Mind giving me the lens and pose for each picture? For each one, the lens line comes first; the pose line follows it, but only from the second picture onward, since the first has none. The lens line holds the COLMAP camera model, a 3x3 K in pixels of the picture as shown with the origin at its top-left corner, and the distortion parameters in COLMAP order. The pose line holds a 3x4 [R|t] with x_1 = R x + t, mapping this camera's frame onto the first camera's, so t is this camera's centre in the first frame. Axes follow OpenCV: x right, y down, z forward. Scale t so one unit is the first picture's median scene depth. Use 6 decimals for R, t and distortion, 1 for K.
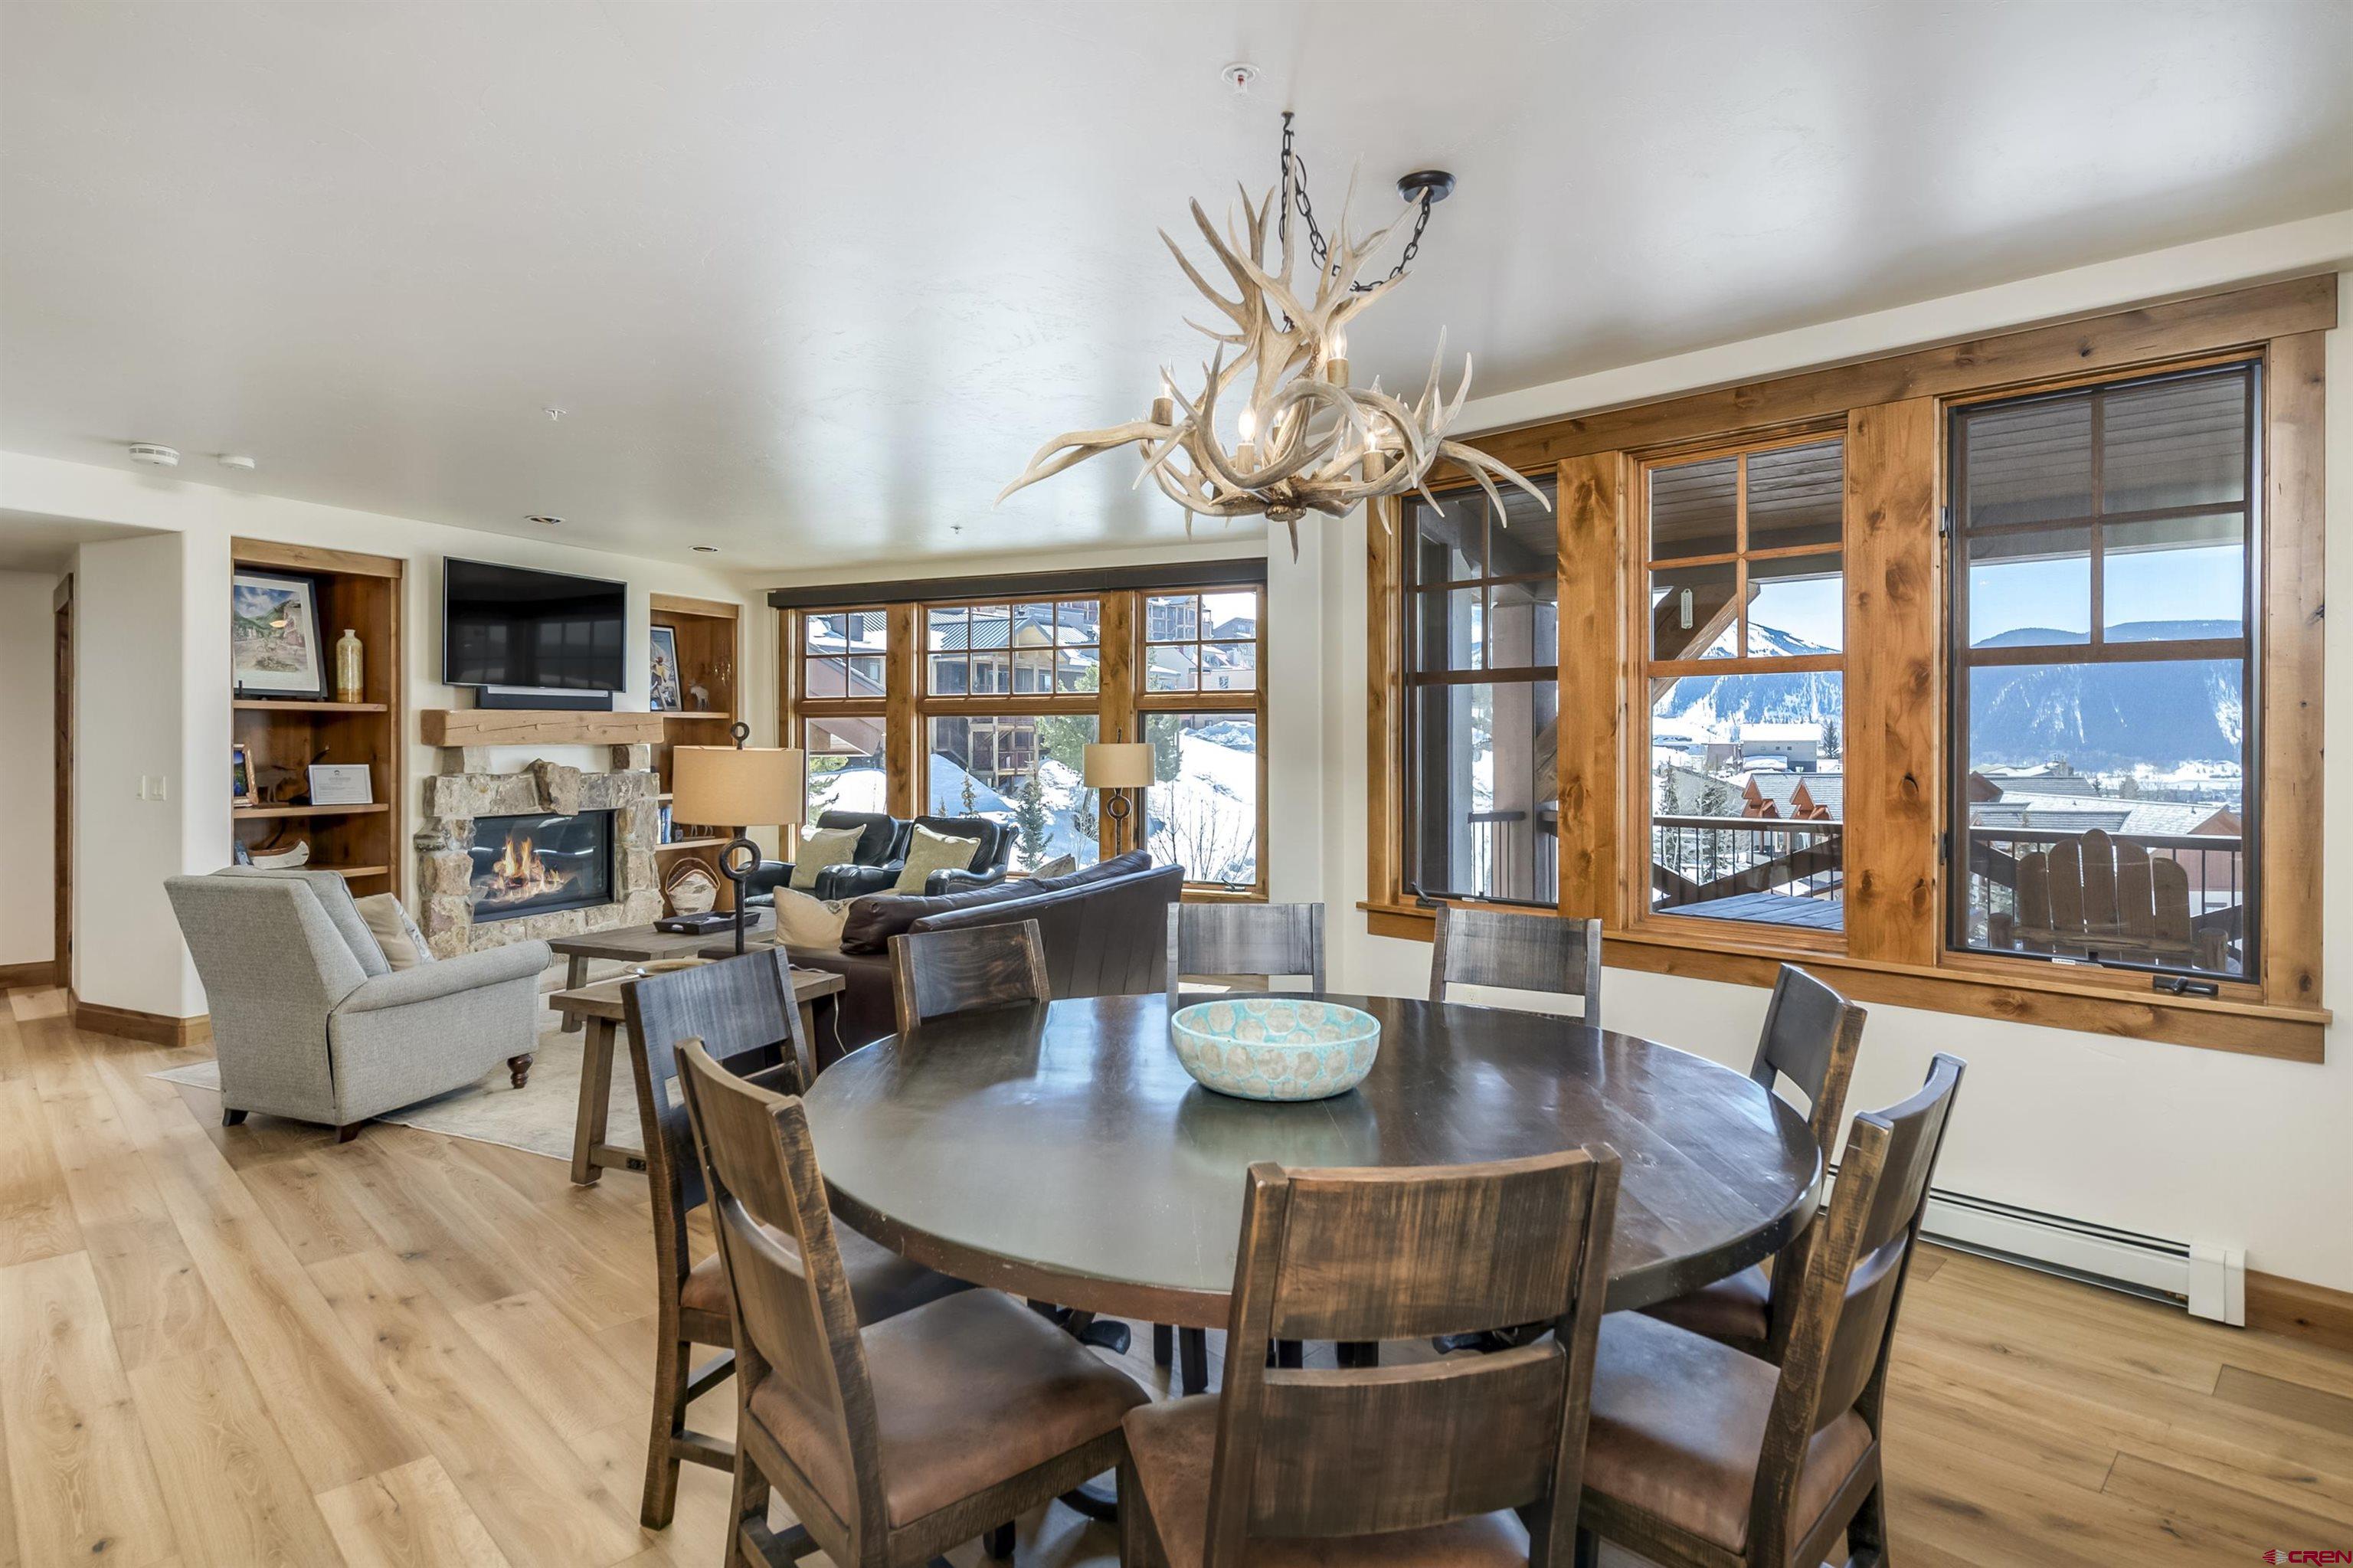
lens RADIAL K [[1251.5, 0, 1173.7], [0, 1251.5, 751.9], [0, 0, 1]] dist [-0.001001, 0.000093]
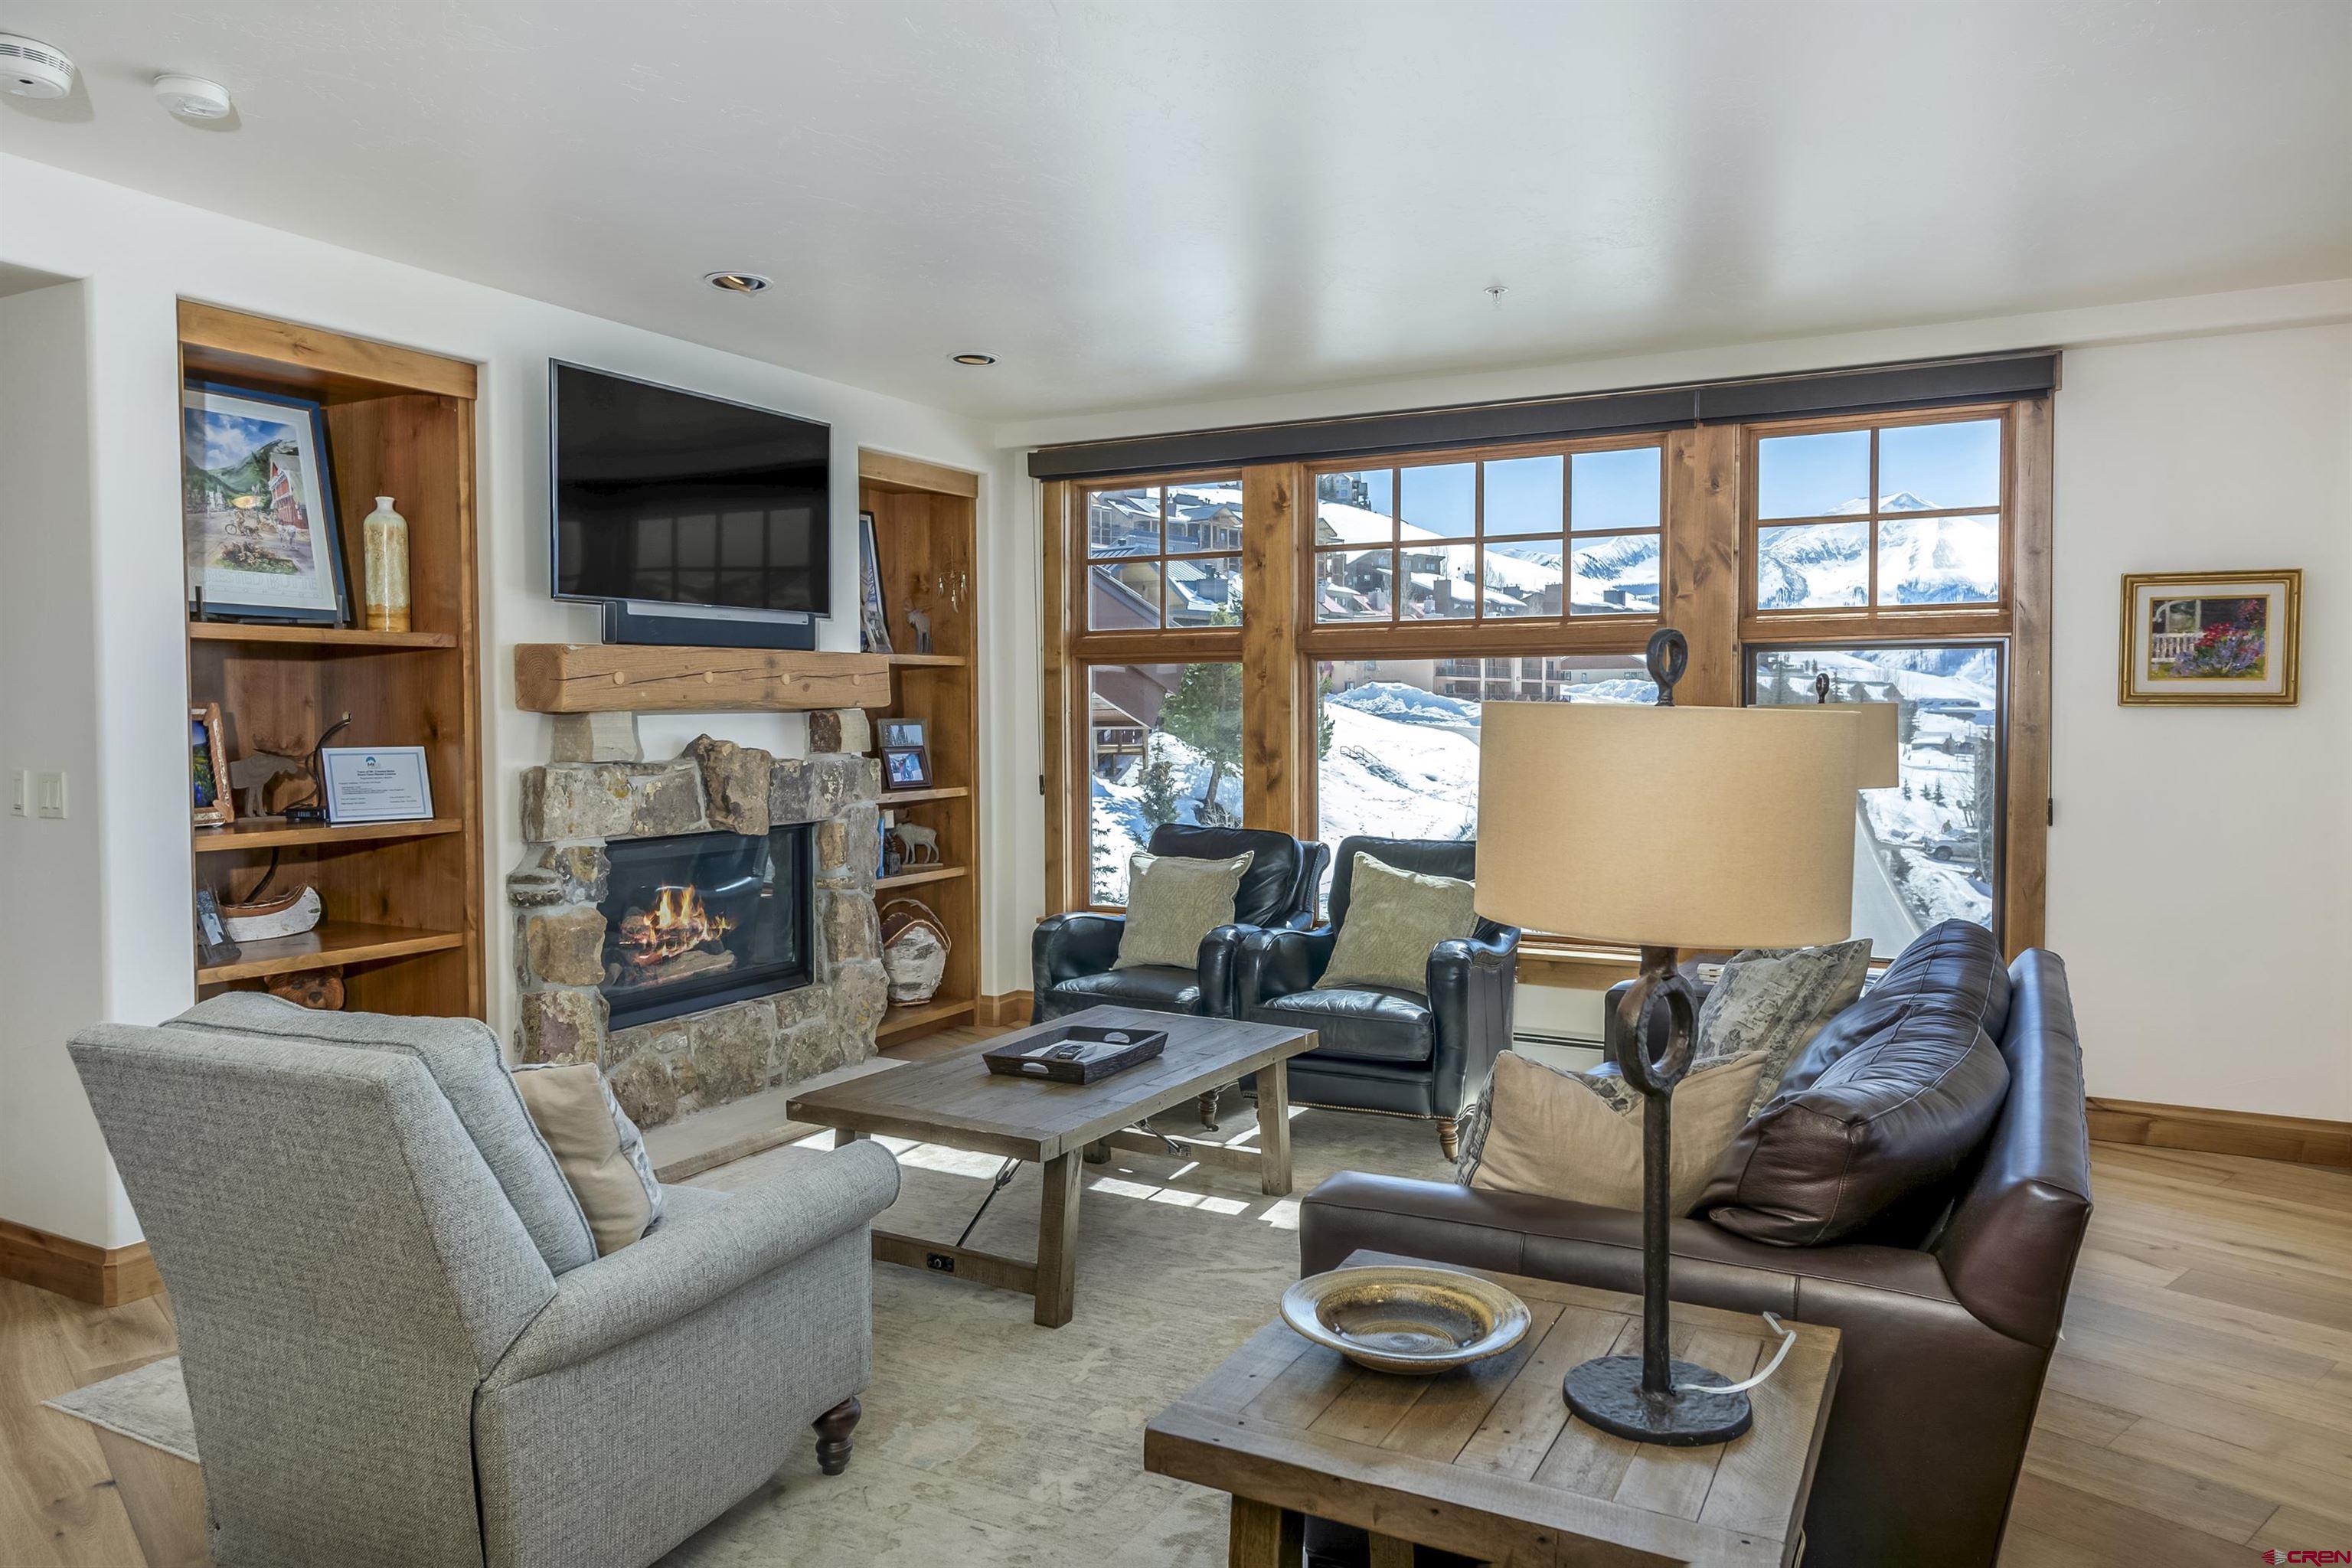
lens RADIAL K [[1612.8, 0, 1176.0], [0, 1612.8, 784.0], [0, 0, 1]] dist [0.020861, -0.002086]
pose [[0.996724, 0.002067, -0.080854, -0.259355], [0.001005, 0.999280, 0.037934, 0.000391], [0.080874, -0.037891, 0.996004, 0.322774]]
